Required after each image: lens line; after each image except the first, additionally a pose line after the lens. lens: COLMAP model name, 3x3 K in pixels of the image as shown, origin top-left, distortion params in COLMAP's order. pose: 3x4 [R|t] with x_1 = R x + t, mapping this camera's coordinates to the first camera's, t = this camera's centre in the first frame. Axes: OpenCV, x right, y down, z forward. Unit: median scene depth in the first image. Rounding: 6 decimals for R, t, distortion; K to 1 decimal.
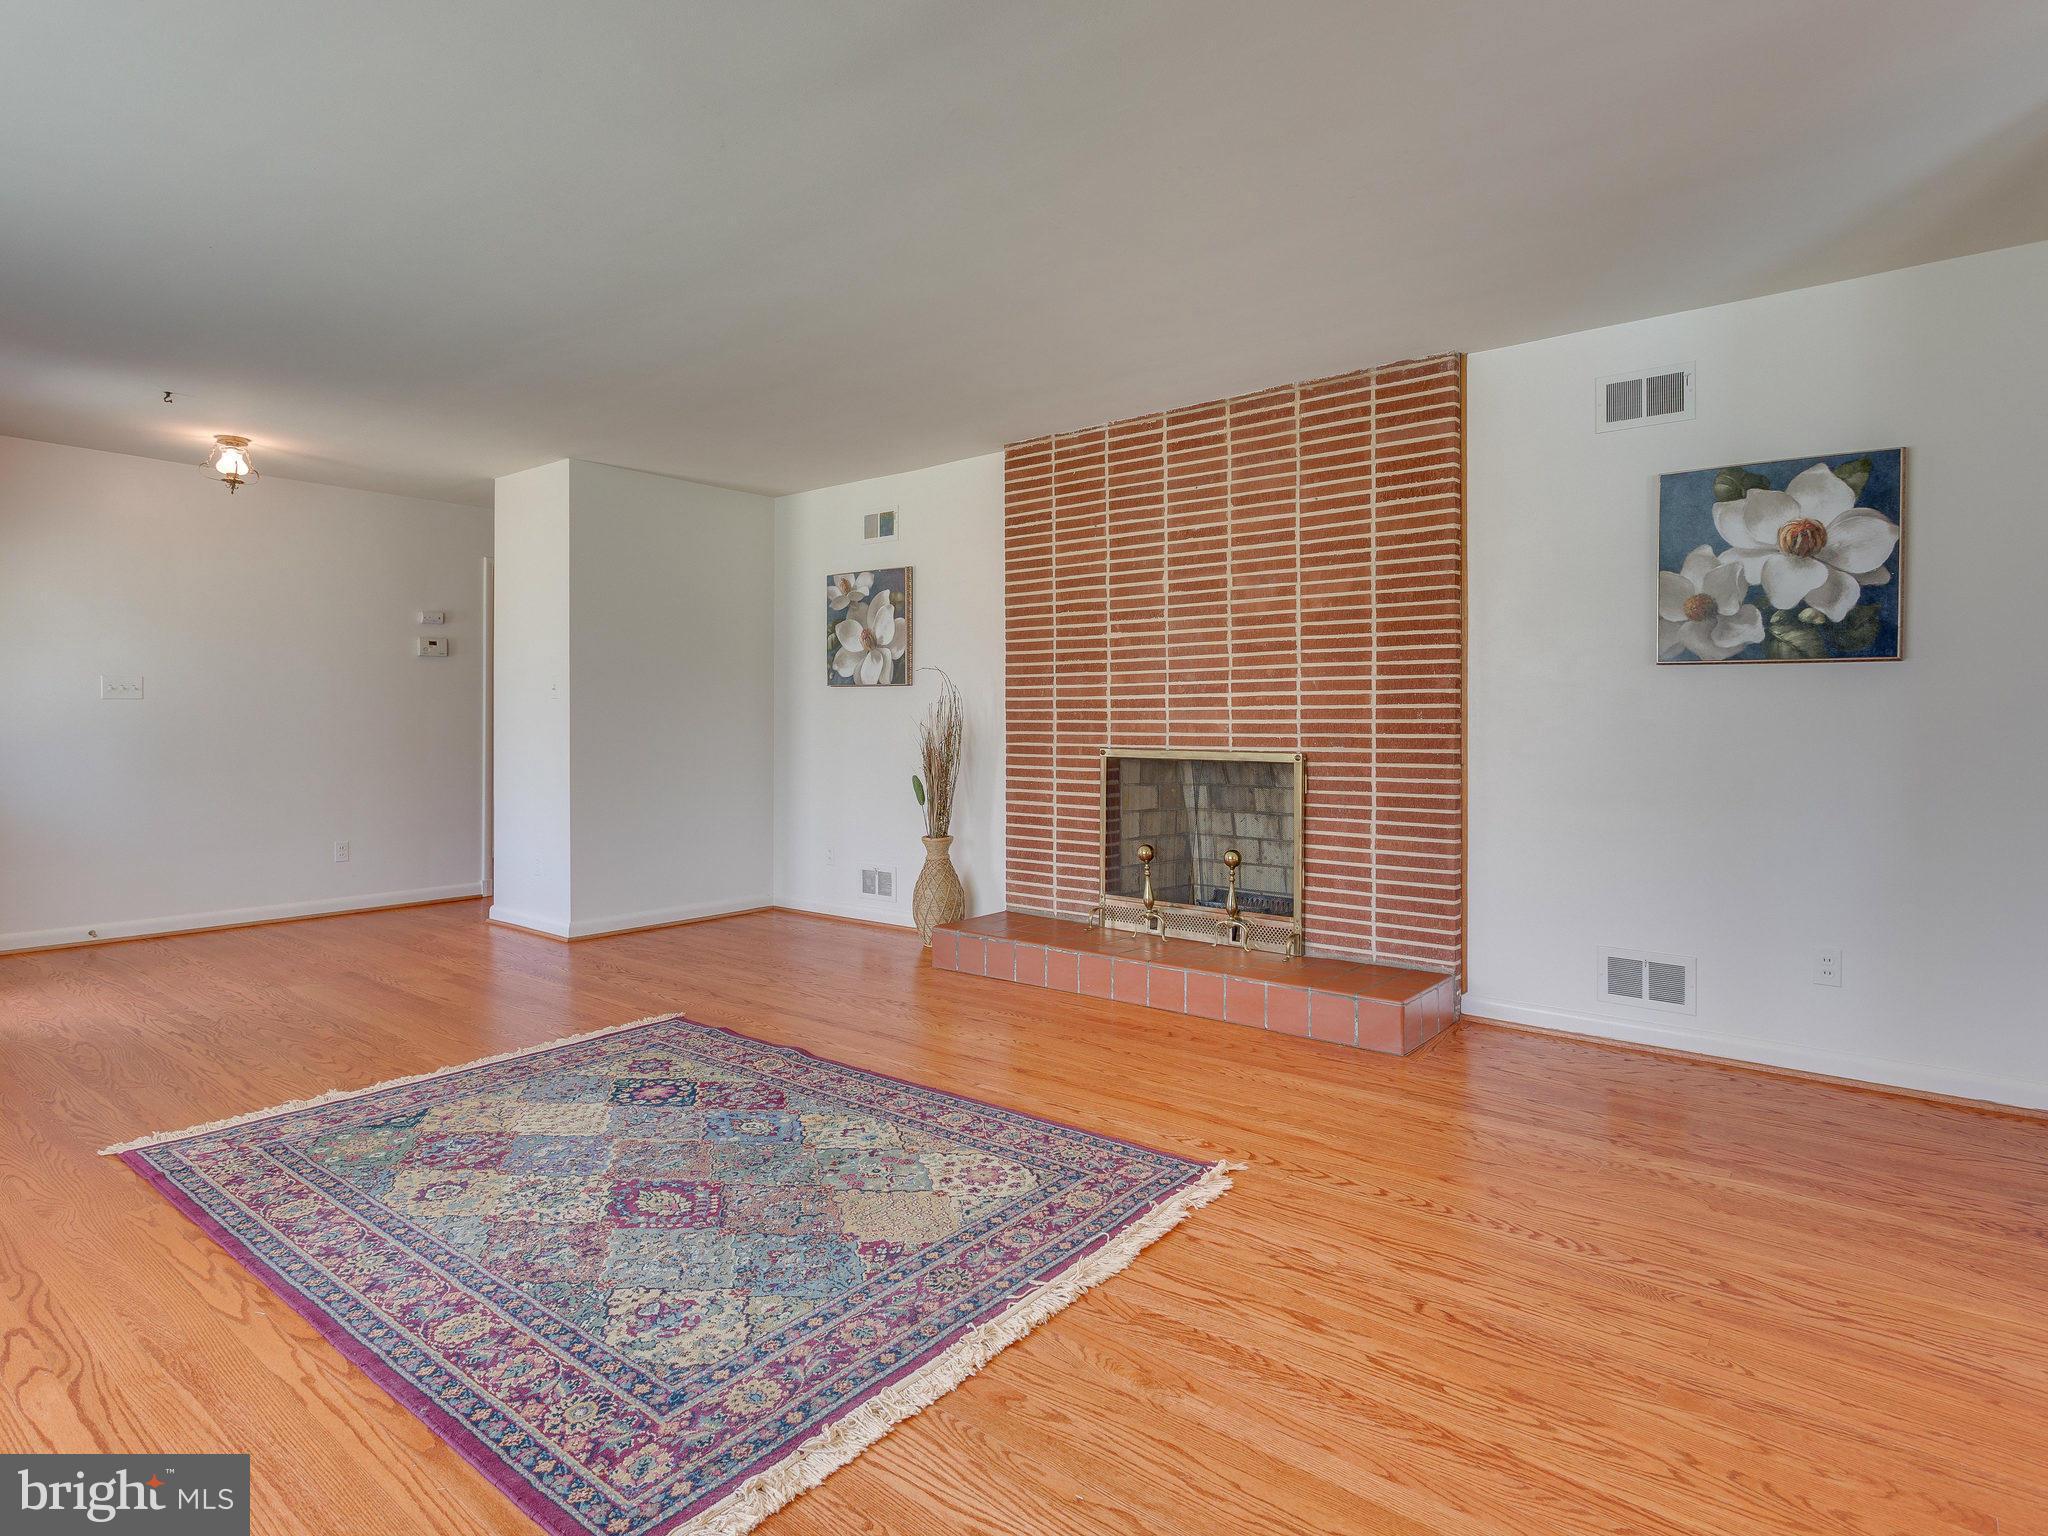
lens RADIAL K [[1126.0, 0, 1057.1], [0, 1126.0, 721.6], [0, 0, 1]] dist [0.006729, 0.001480]
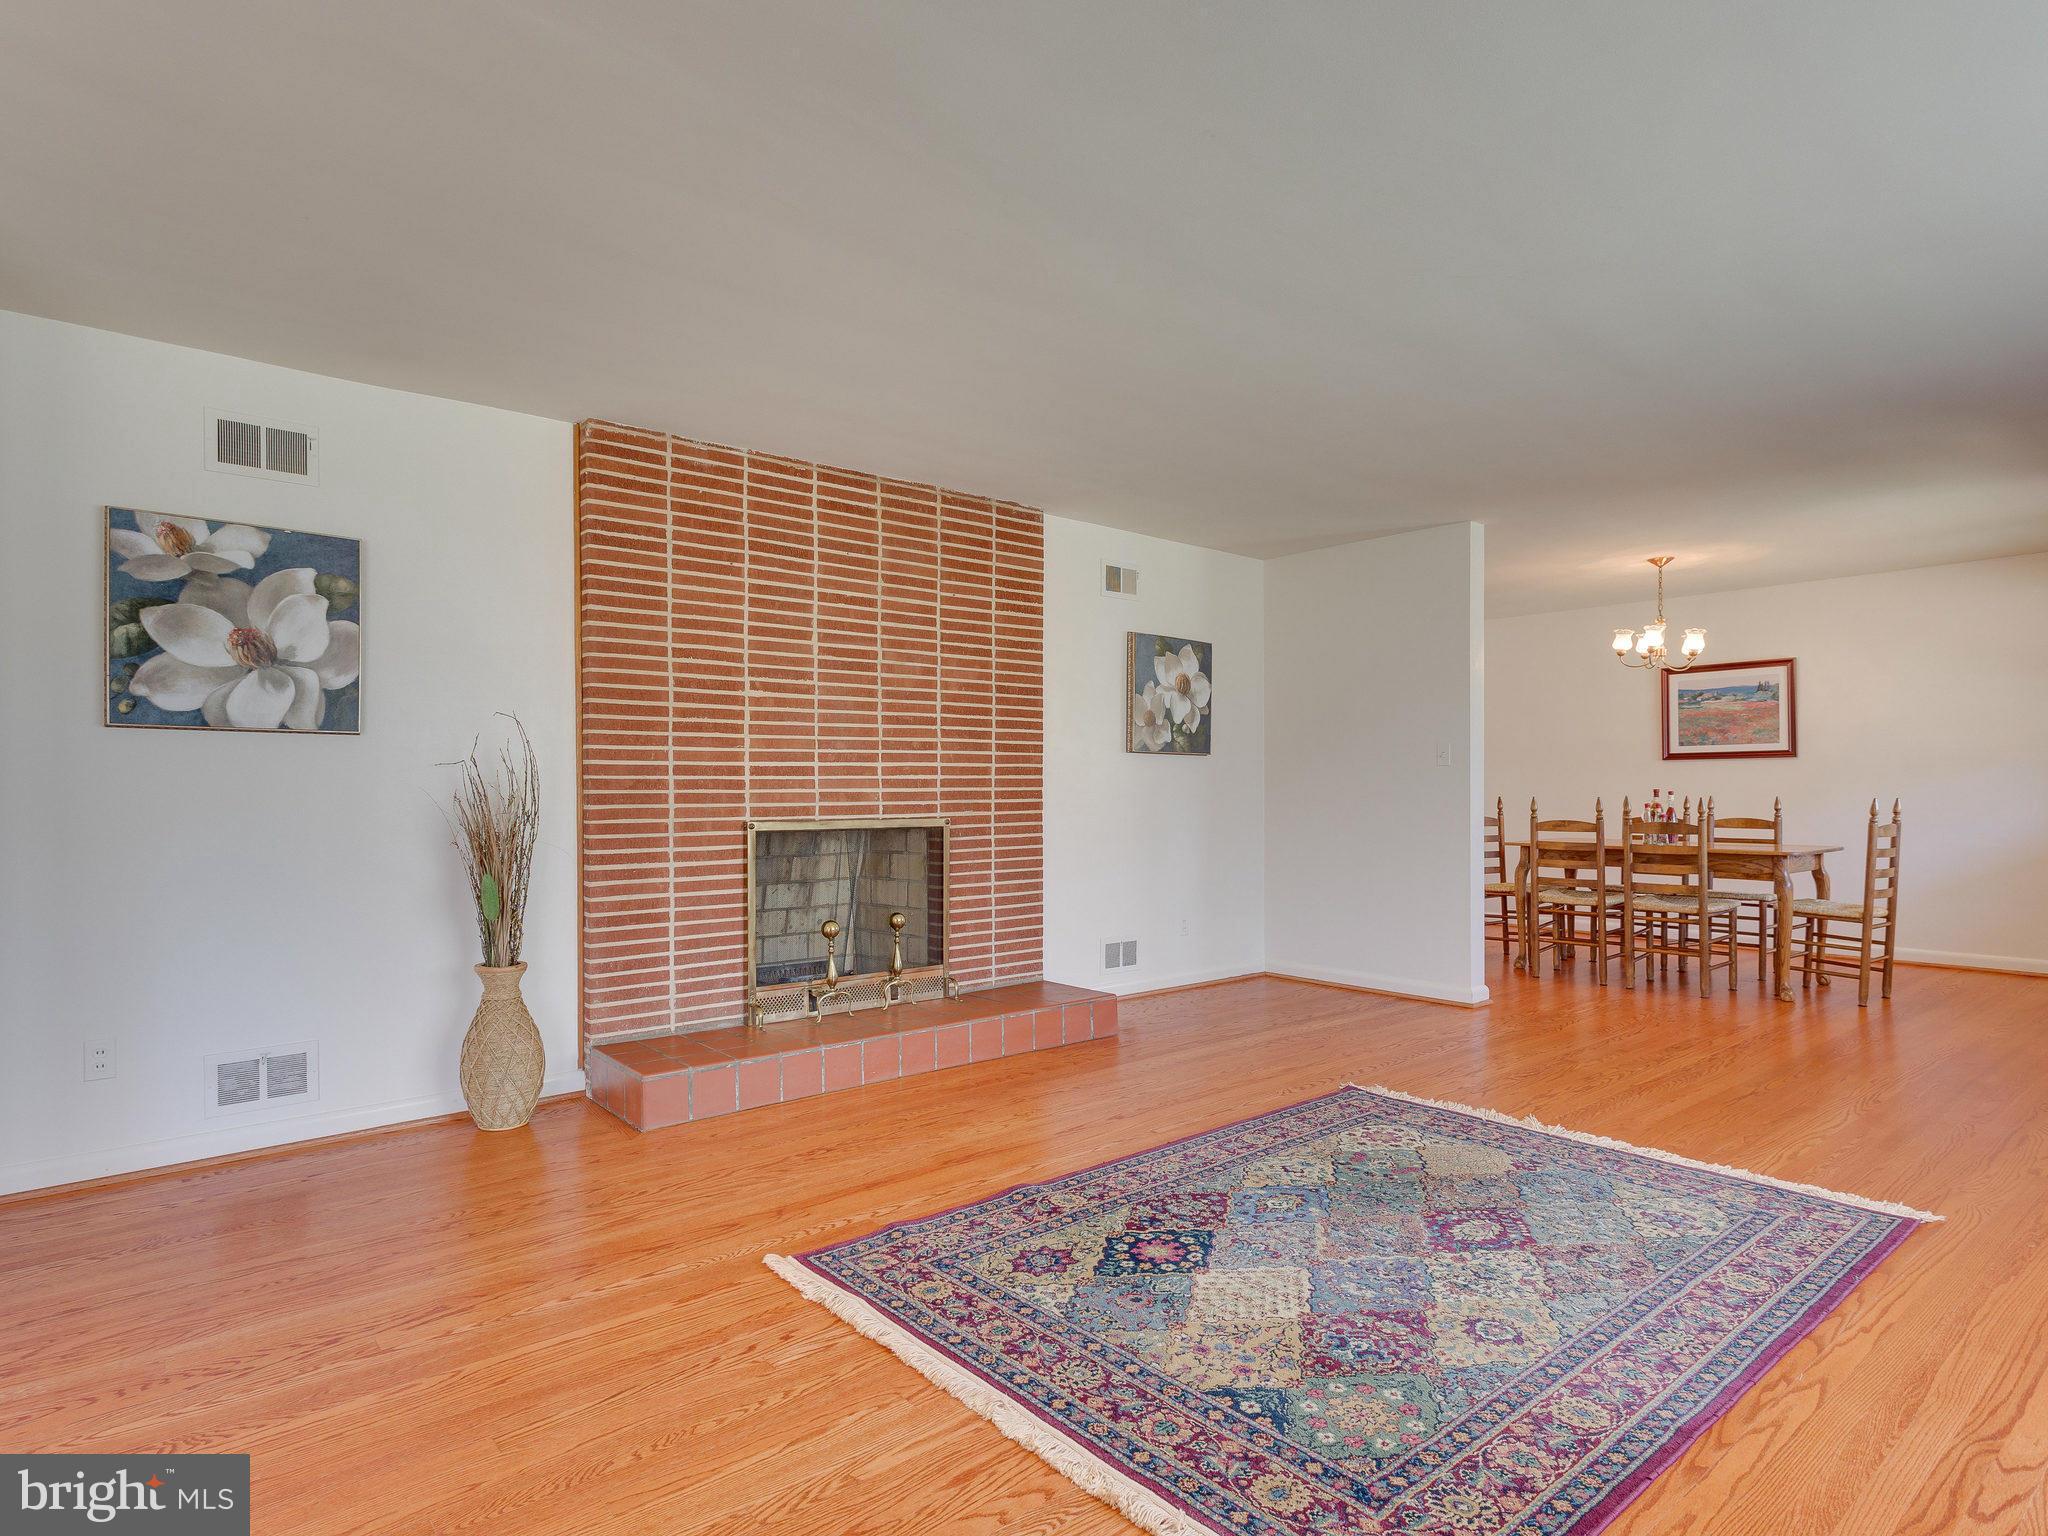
lens RADIAL K [[1112.4, 0, 1020.0], [0, 1112.4, 797.8], [0, 0, 1]] dist [0.010012, -0.000911]
pose [[0.211833, -0.009545, 0.977259, -1.122007], [0.005709, 0.999947, 0.008529, -0.001493], [-0.977289, 0.003772, 0.211876, 0.904685]]
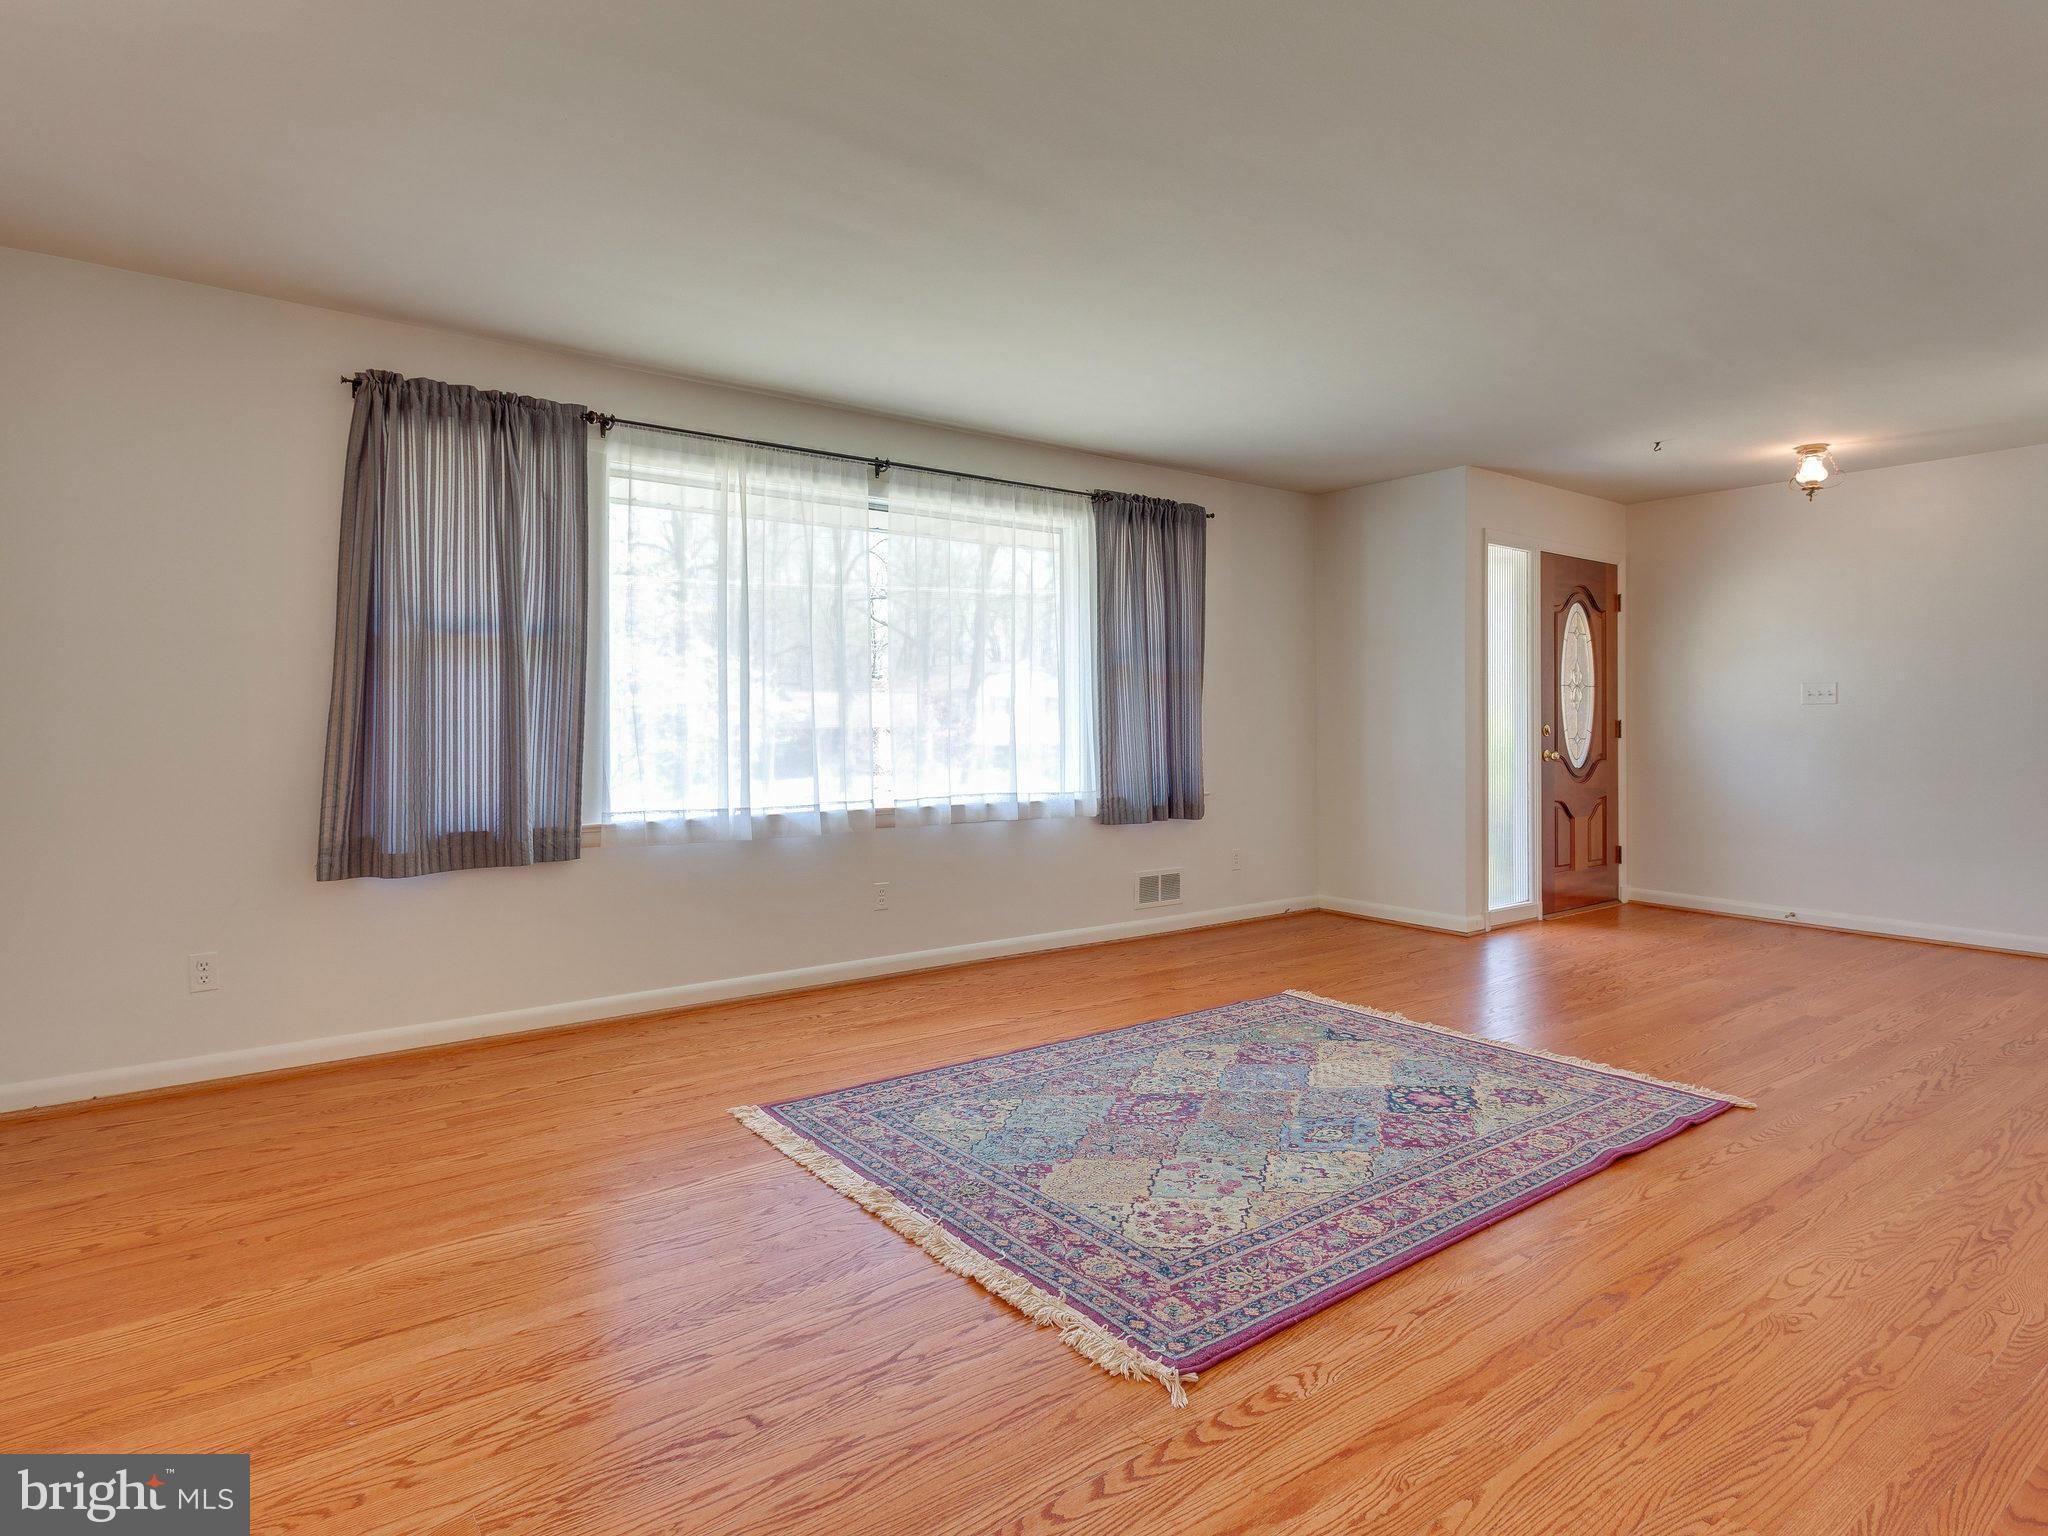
lens RADIAL K [[1107.6, 0, 994.0], [0, 1107.6, 727.5], [0, 0, 1]] dist [0.001271, 0.001070]
pose [[-0.276875, 0.005099, -0.960893, 0.669110], [-0.002817, 0.999977, 0.006118, -0.003681], [0.960902, 0.004401, -0.276854, 0.878224]]
